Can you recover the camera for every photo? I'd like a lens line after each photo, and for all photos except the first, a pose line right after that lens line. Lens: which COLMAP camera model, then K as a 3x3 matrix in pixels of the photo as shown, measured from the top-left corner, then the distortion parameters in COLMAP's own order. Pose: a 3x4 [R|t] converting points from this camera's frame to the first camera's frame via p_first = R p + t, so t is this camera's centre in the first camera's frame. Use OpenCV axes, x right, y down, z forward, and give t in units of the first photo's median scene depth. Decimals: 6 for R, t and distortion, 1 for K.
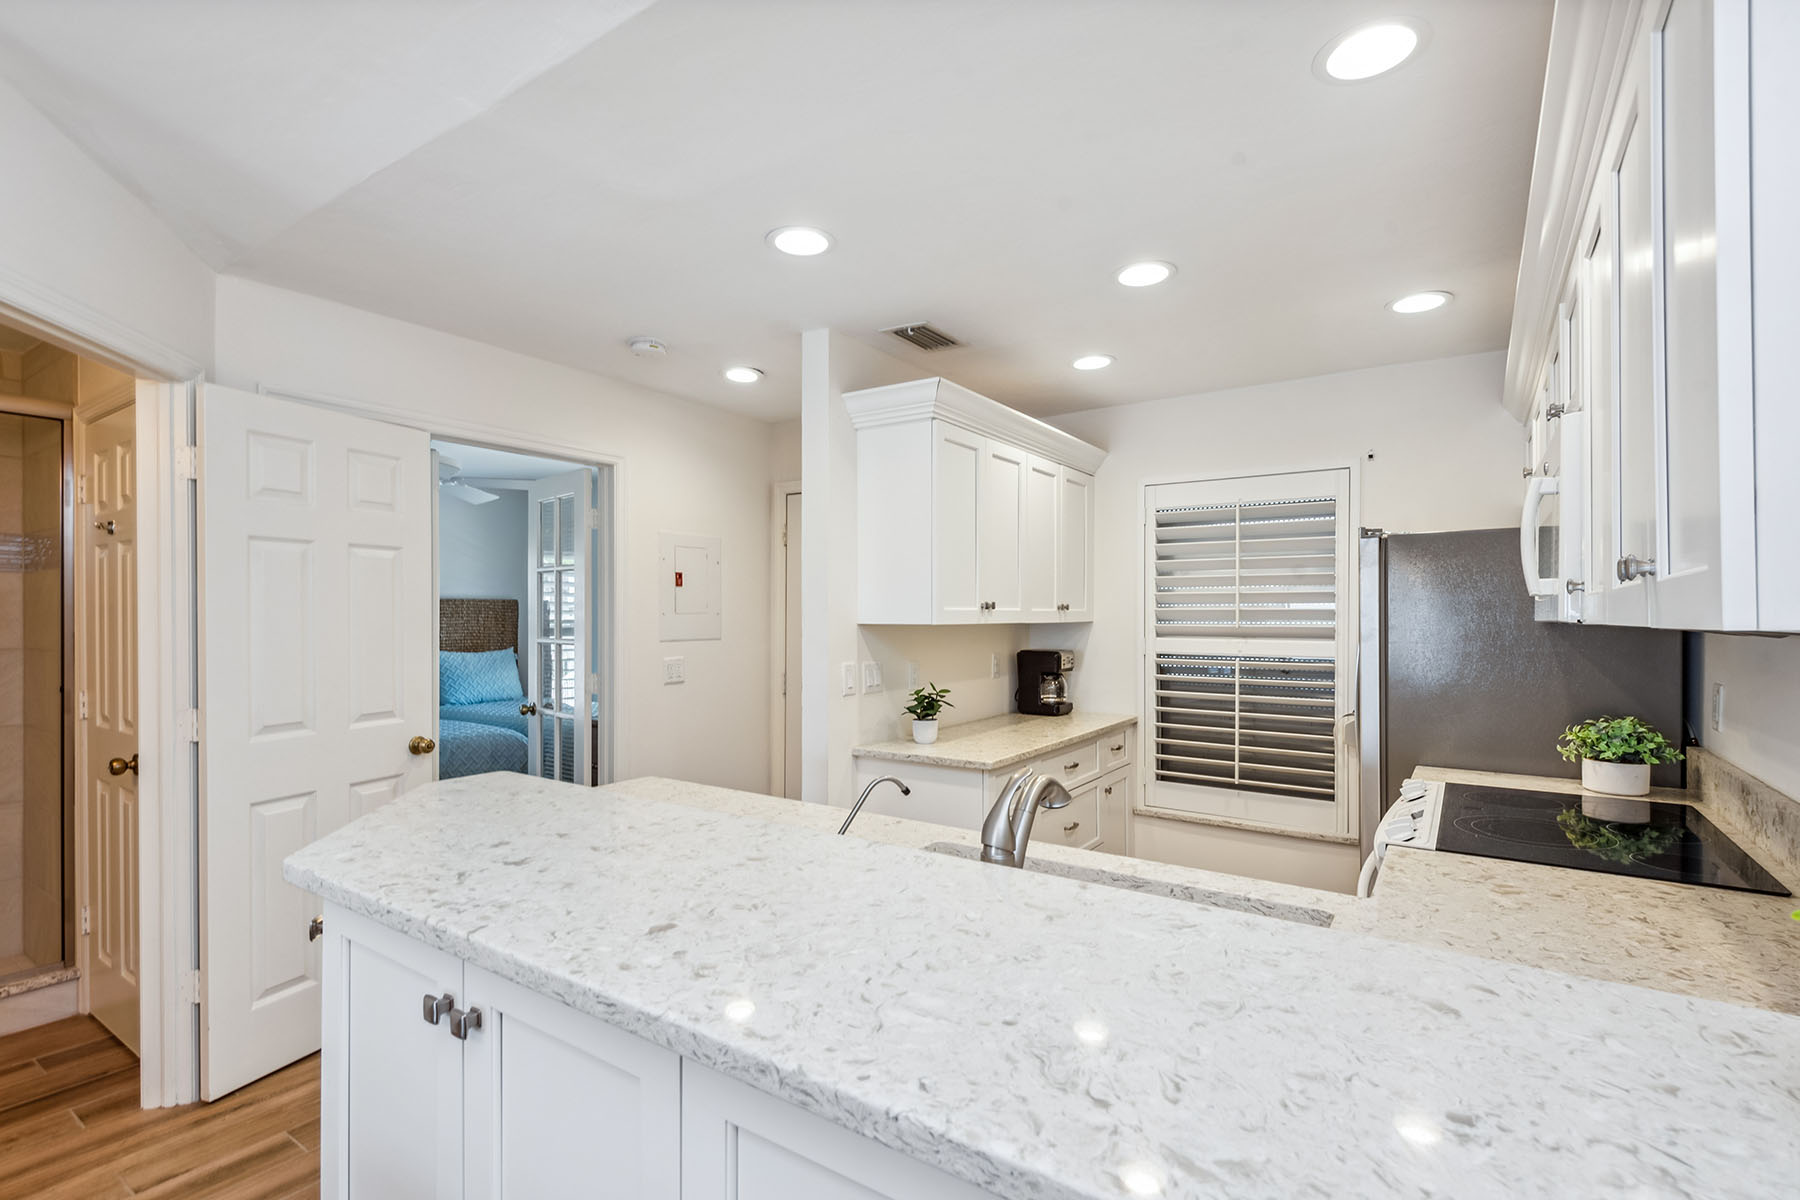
lens RADIAL K [[834.9, 0, 904.0], [0, 834.9, 630.1], [0, 0, 1]] dist [0.016077, -0.000200]
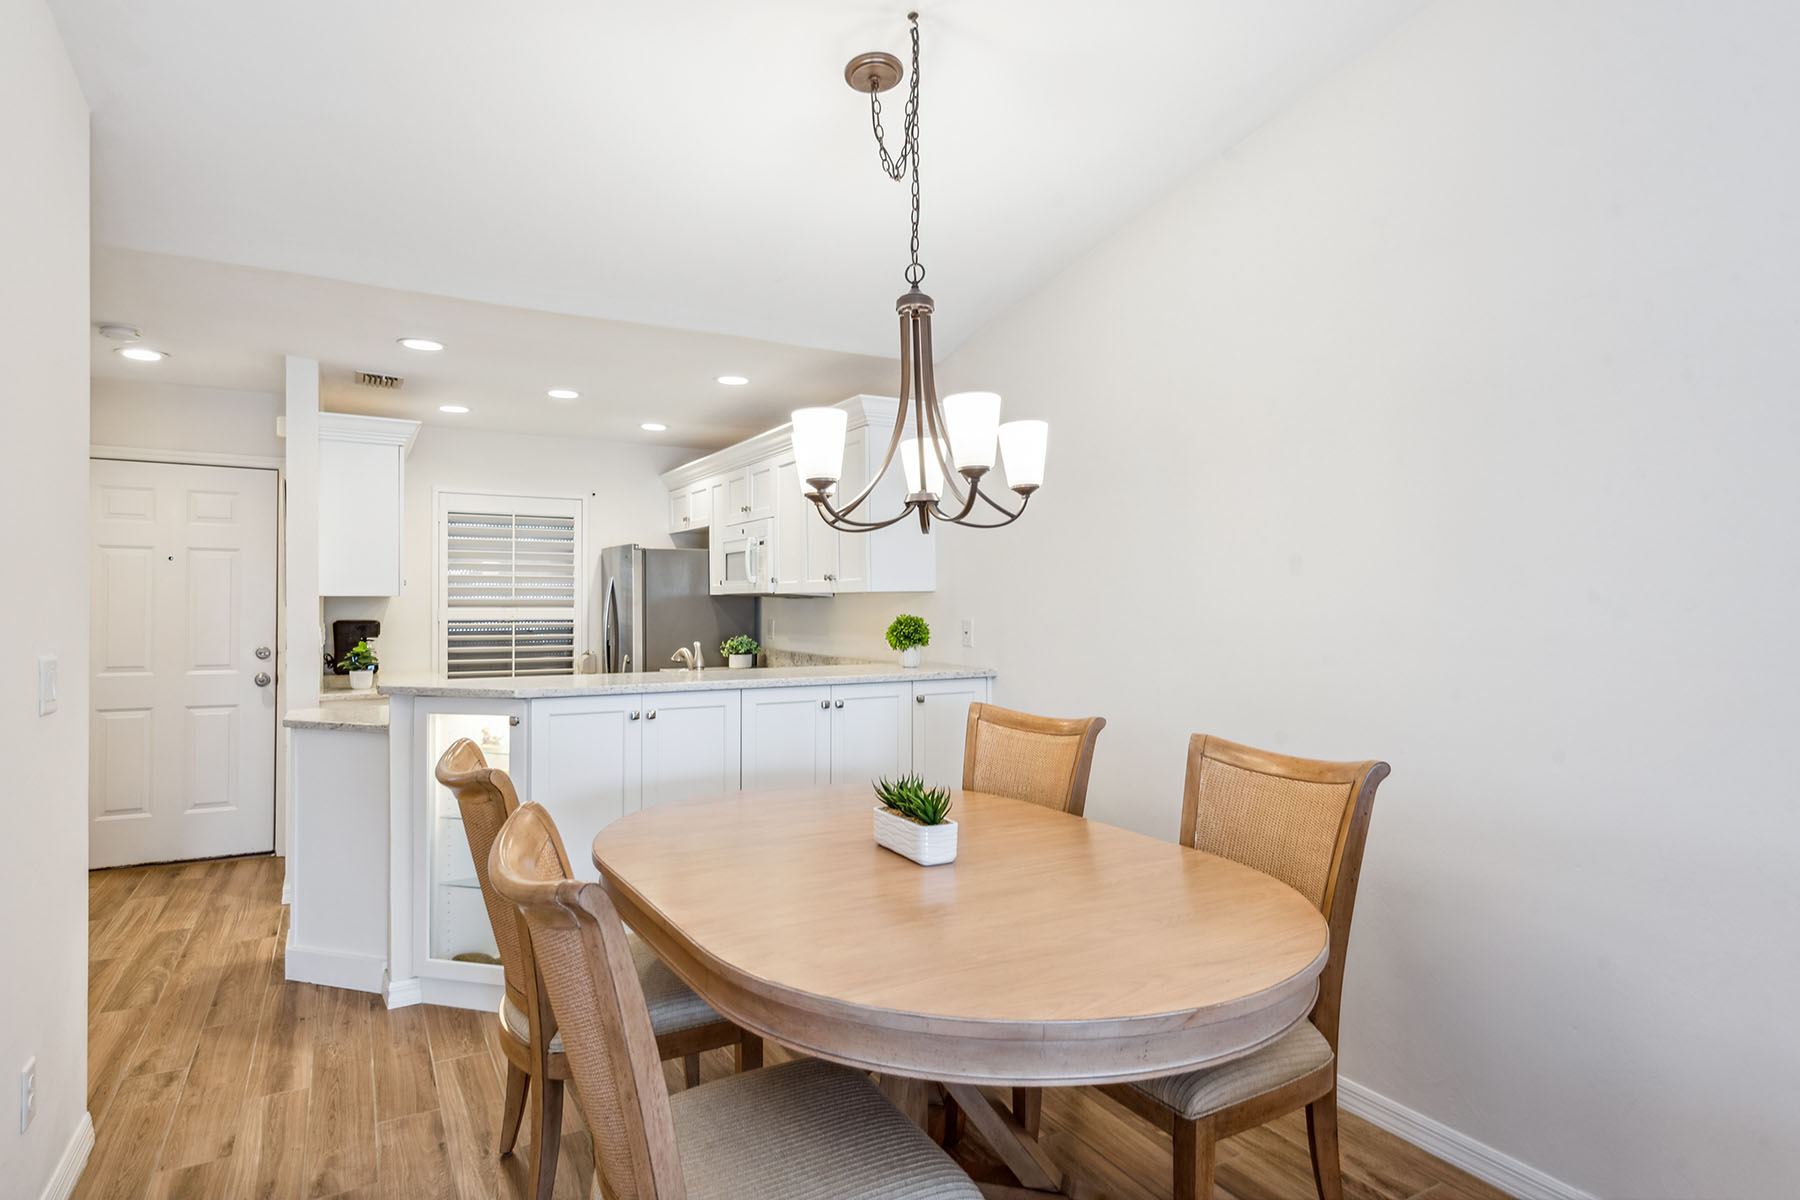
lens RADIAL K [[975.1, 0, 900.0], [0, 975.1, 600.0], [0, 0, 1]] dist [0.028001, 0.000164]
pose [[0.440657, -0.000810, 0.897675, -0.869029], [0.016280, 0.999842, -0.007089, 0.020514], [-0.897528, 0.017738, 0.440600, -0.364933]]
